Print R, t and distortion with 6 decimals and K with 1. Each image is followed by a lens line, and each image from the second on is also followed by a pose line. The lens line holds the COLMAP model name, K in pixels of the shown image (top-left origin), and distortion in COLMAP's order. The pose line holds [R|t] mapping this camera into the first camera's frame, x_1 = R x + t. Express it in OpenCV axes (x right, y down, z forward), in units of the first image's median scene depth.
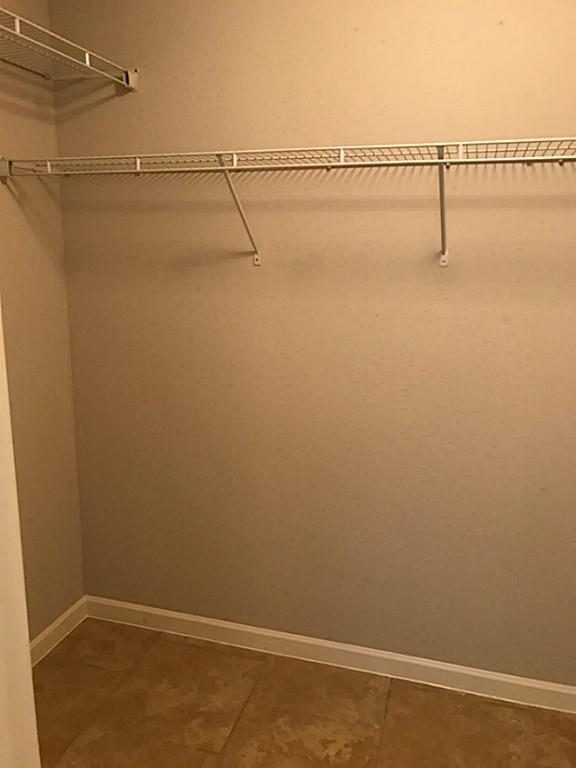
lens RADIAL K [[627.1, 0, 286.4], [0, 627.1, 384.7], [0, 0, 1]] dist [0.050027, -0.052147]
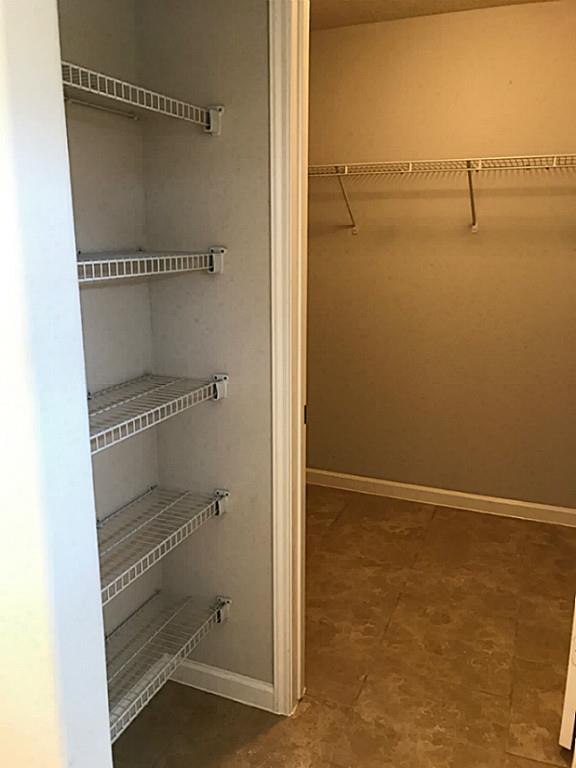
lens RADIAL K [[627.1, 0, 285.6], [0, 627.1, 384.7], [0, 0, 1]] dist [0.050027, -0.052147]
pose [[0.995366, 0.015322, -0.094928, -0.065827], [-0.013591, 0.999730, 0.018862, 0.170283], [0.095192, -0.017484, 0.995305, -0.632580]]
